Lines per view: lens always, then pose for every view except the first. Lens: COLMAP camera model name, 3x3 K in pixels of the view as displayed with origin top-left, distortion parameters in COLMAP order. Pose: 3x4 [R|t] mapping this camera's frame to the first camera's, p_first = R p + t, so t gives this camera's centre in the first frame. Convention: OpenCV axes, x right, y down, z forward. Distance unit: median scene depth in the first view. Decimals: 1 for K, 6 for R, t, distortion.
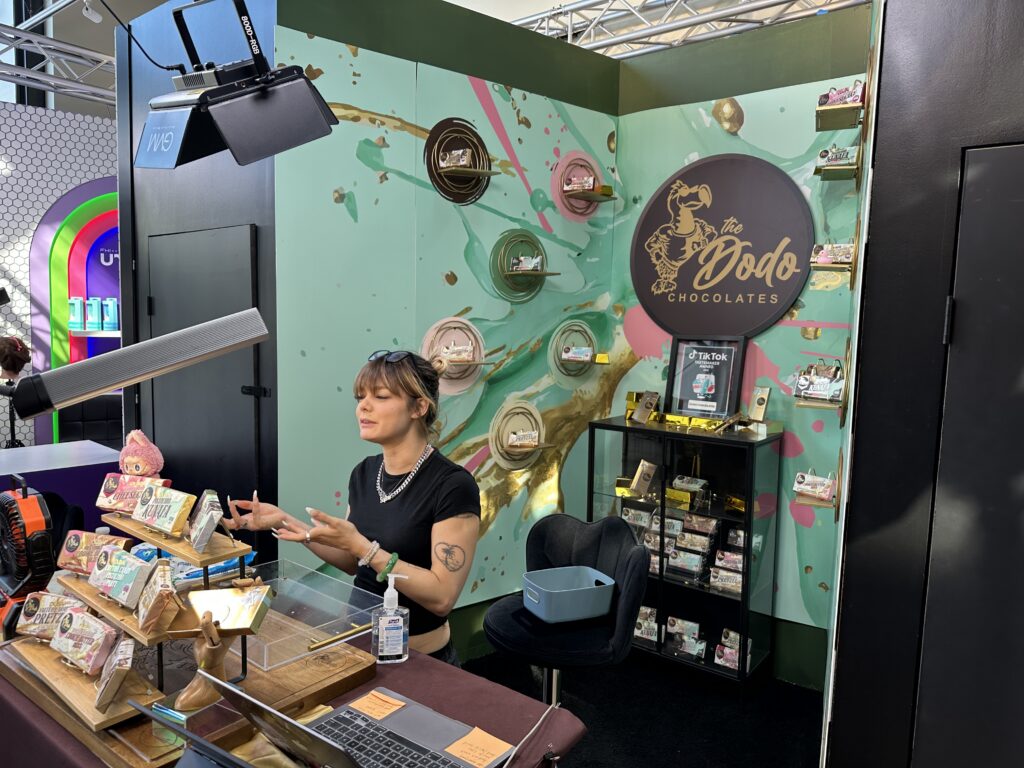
lens RADIAL K [[726.4, 0, 512.0], [0, 726.4, 384.0], [0, 0, 1]] dist [0.166194, -0.206237]
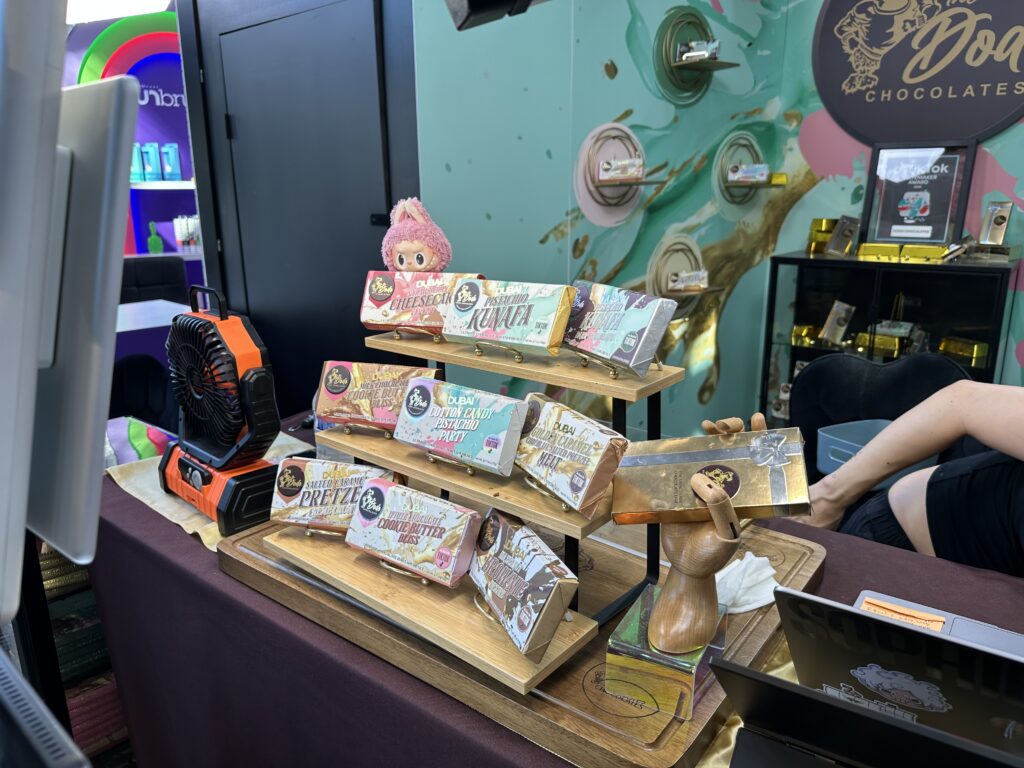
lens RADIAL K [[733.3, 0, 512.0], [0, 733.3, 384.0], [0, 0, 1]] dist [0.033459, -0.039751]
pose [[0.999598, -0.027993, -0.004598, -0.180801], [0.028368, 0.986305, 0.162476, 0.049834], [-0.000013, -0.162541, 0.986702, 0.164541]]
